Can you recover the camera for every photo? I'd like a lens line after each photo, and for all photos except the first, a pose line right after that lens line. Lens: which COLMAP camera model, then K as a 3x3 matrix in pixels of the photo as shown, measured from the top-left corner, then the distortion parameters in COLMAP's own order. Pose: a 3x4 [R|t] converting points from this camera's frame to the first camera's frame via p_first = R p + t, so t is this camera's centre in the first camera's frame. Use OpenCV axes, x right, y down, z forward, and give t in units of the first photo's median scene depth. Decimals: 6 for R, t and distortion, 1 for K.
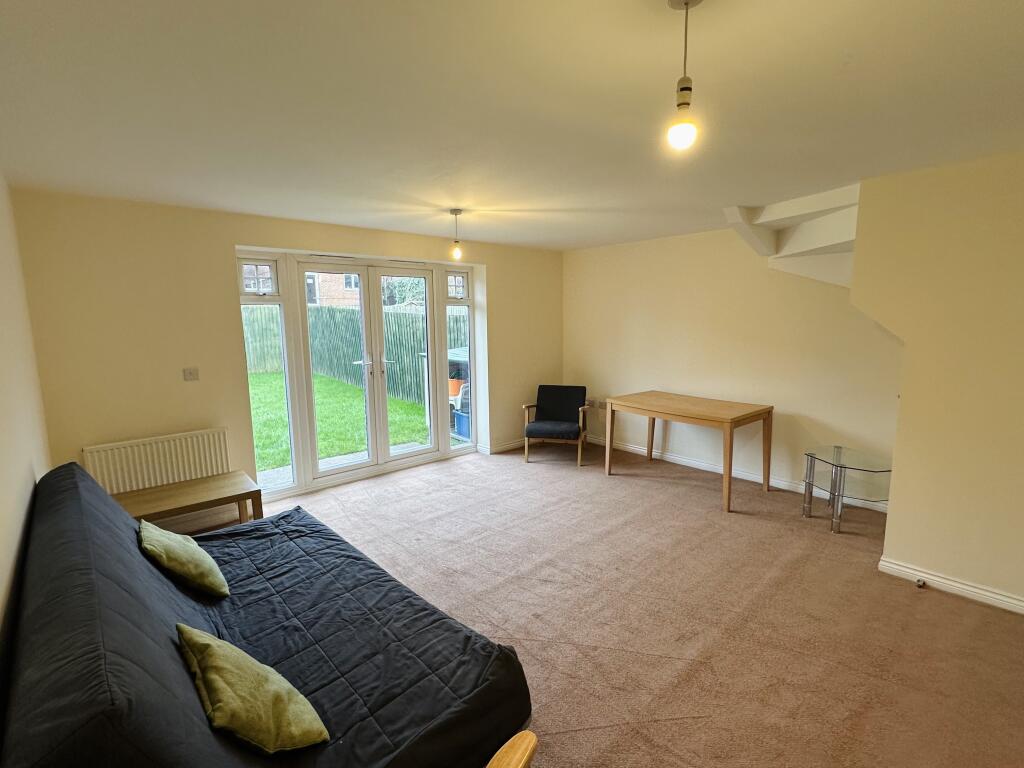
lens RADIAL K [[479.4, 0, 511.8], [0, 479.4, 385.4], [0, 0, 1]] dist [-0.002555, 0.001257]
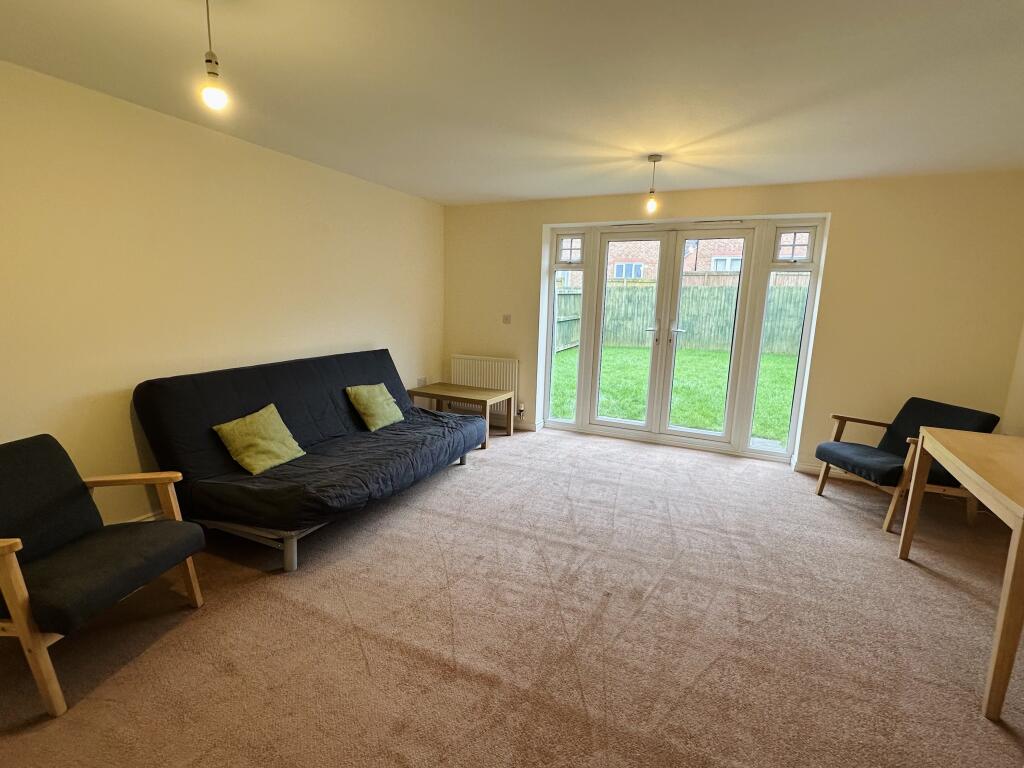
lens RADIAL K [[479.4, 0, 510.4], [0, 479.4, 388.5], [0, 0, 1]] dist [-0.002555, 0.001257]
pose [[0.387501, 0.192217, -0.901607, 0.487137], [-0.163239, 0.976873, 0.138105, -0.014664], [0.907301, 0.093662, 0.409917, 0.311565]]
